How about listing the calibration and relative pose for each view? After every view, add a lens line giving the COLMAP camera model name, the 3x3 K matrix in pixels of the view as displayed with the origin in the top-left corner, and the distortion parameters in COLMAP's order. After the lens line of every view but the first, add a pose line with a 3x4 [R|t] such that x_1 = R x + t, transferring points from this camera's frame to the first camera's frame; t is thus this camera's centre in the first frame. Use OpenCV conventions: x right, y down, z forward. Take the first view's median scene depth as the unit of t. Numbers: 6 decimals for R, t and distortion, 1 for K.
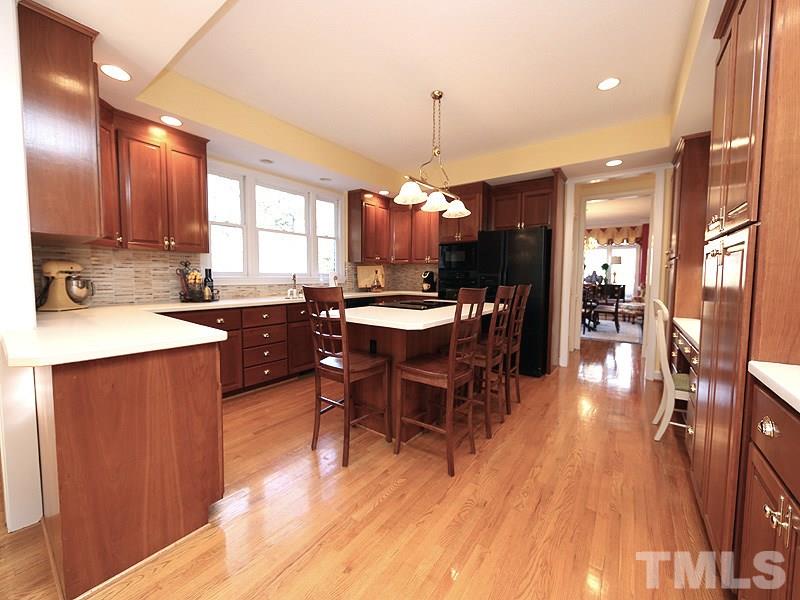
lens RADIAL K [[314.3, 0, 398.6], [0, 314.3, 296.7], [0, 0, 1]] dist [0.000256, 0.000208]
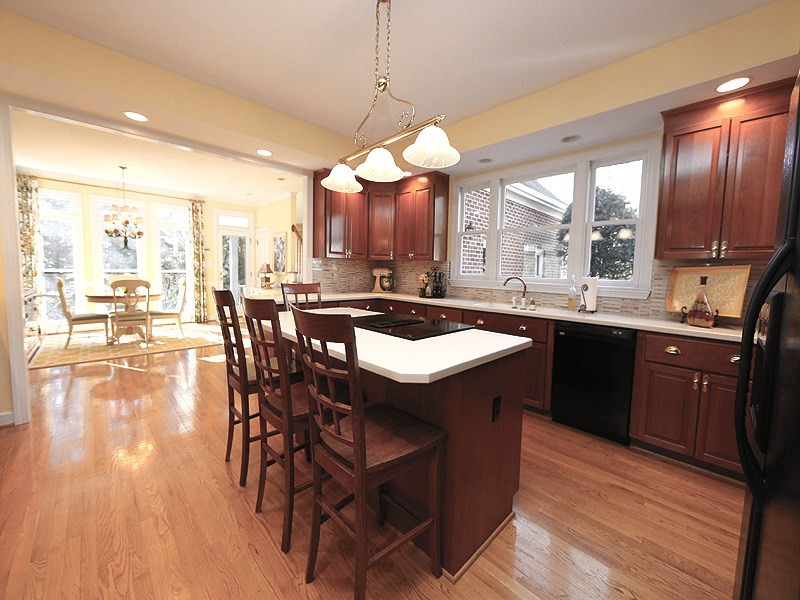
lens RADIAL K [[314.3, 0, 397.7], [0, 314.3, 298.1], [0, 0, 1]] dist [0.000256, 0.000208]
pose [[-0.160941, 0.078355, -0.983849, 0.672464], [-0.086435, 0.991895, 0.093135, -0.090429], [0.983172, 0.100028, -0.152864, 1.026738]]
